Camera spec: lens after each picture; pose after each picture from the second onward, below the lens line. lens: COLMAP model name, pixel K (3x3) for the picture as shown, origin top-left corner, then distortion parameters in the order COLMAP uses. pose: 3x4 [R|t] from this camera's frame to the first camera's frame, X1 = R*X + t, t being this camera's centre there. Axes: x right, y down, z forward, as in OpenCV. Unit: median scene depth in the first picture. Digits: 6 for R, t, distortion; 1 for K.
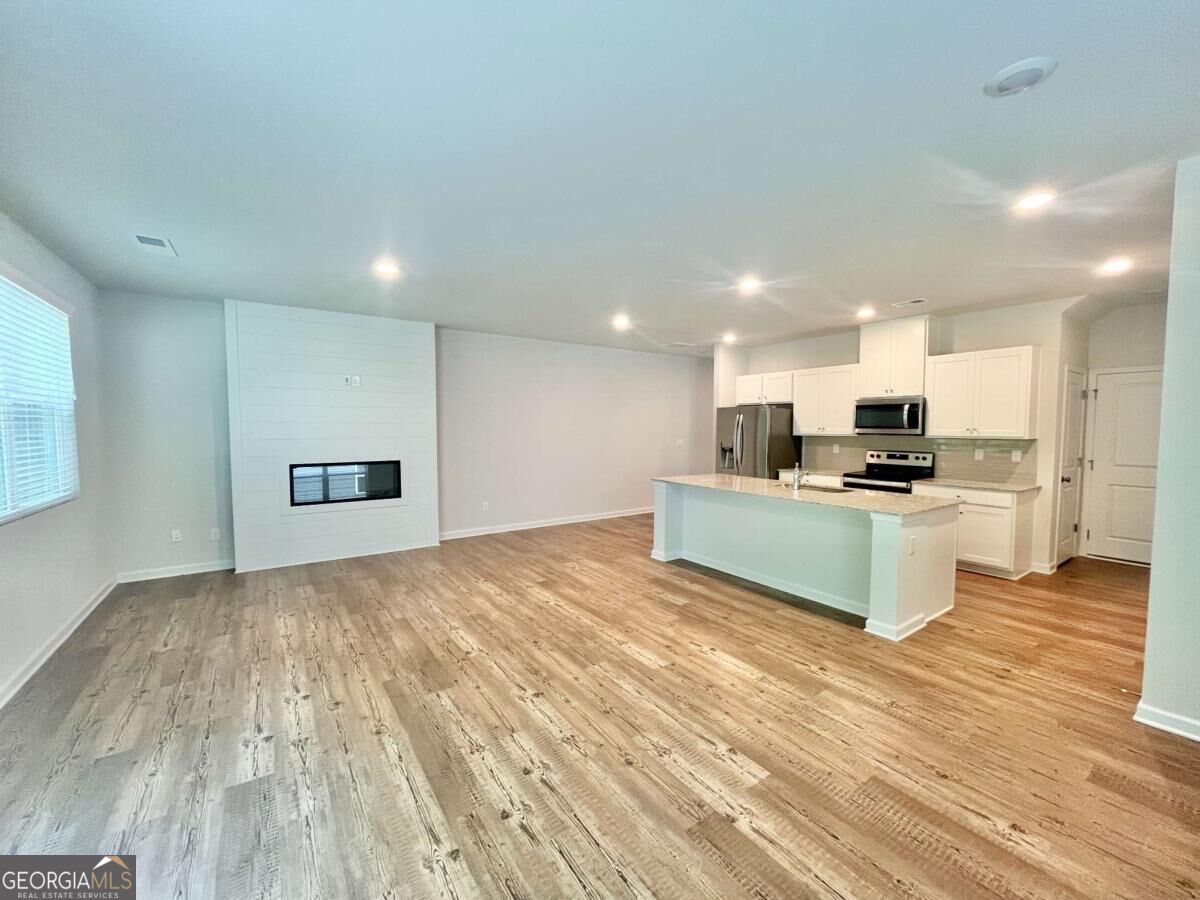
lens RADIAL K [[485.1, 0, 598.6], [0, 485.1, 450.8], [0, 0, 1]] dist [-0.001661, -0.000279]
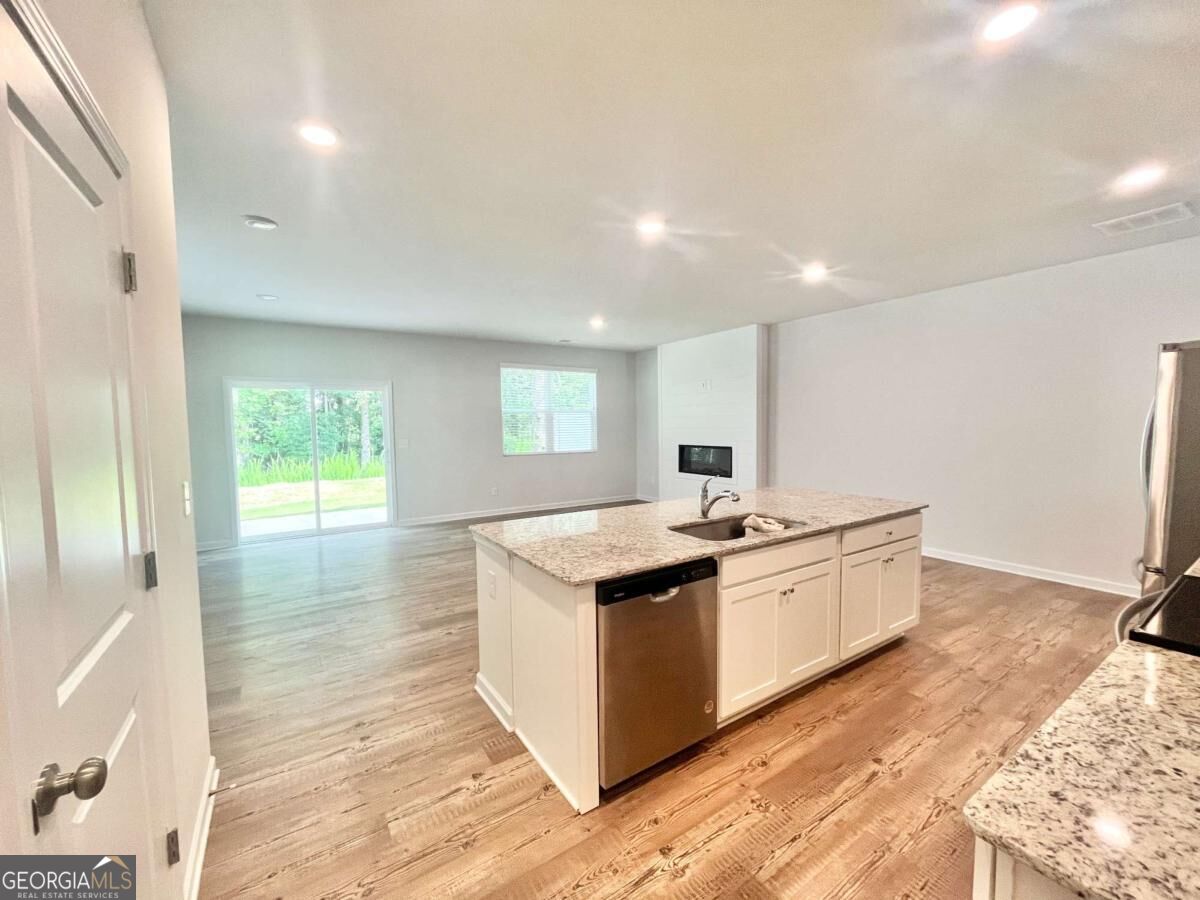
lens RADIAL K [[485.1, 0, 598.6], [0, 485.1, 450.8], [0, 0, 1]] dist [-0.001661, -0.000279]
pose [[-0.025954, 0.054223, -0.998191, 1.380996], [-0.039914, 0.997675, 0.055233, -0.042758], [0.998866, 0.041275, -0.023729, 1.206363]]
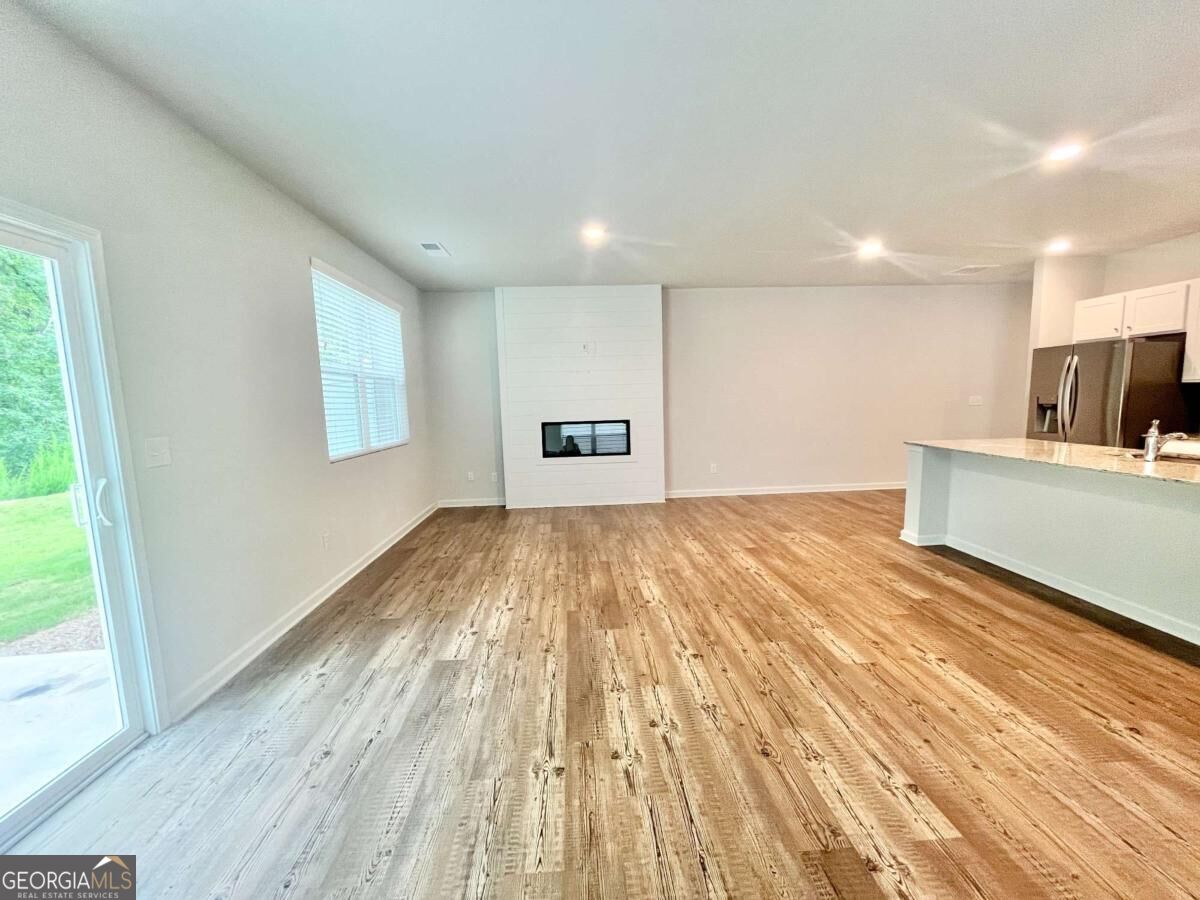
lens RADIAL K [[485.1, 0, 598.6], [0, 485.1, 450.8], [0, 0, 1]] dist [-0.001661, -0.000279]
pose [[0.853772, 0.032179, -0.519652, 0.155140], [0.002214, 0.997855, 0.065429, 0.030556], [0.520642, -0.057012, 0.851869, 0.089316]]
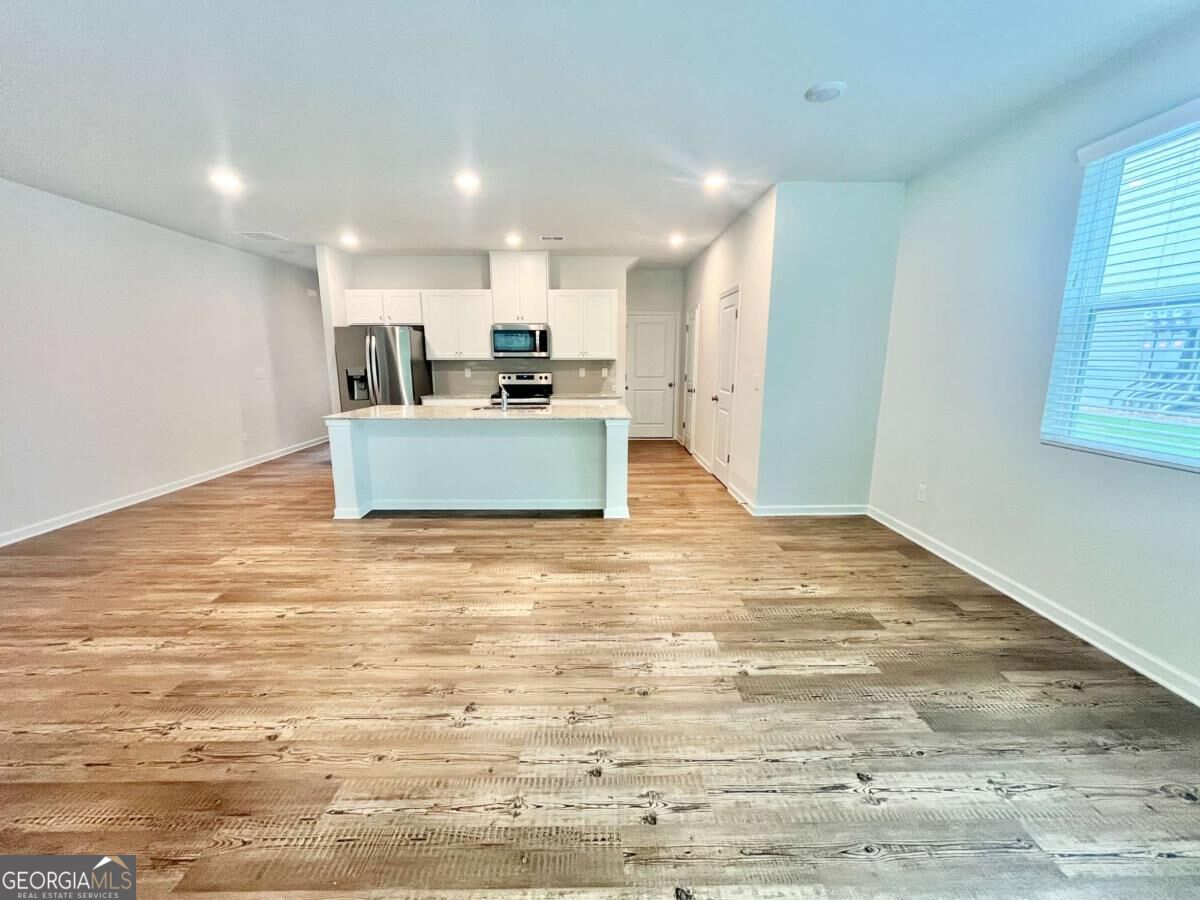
lens RADIAL K [[485.1, 0, 598.6], [0, 485.1, 450.8], [0, 0, 1]] dist [-0.001661, -0.000279]
pose [[0.558243, -0.159376, 0.814226, -0.444059], [0.043870, 0.985674, 0.162857, 0.007332], [-0.828517, -0.055194, 0.557238, 0.364897]]
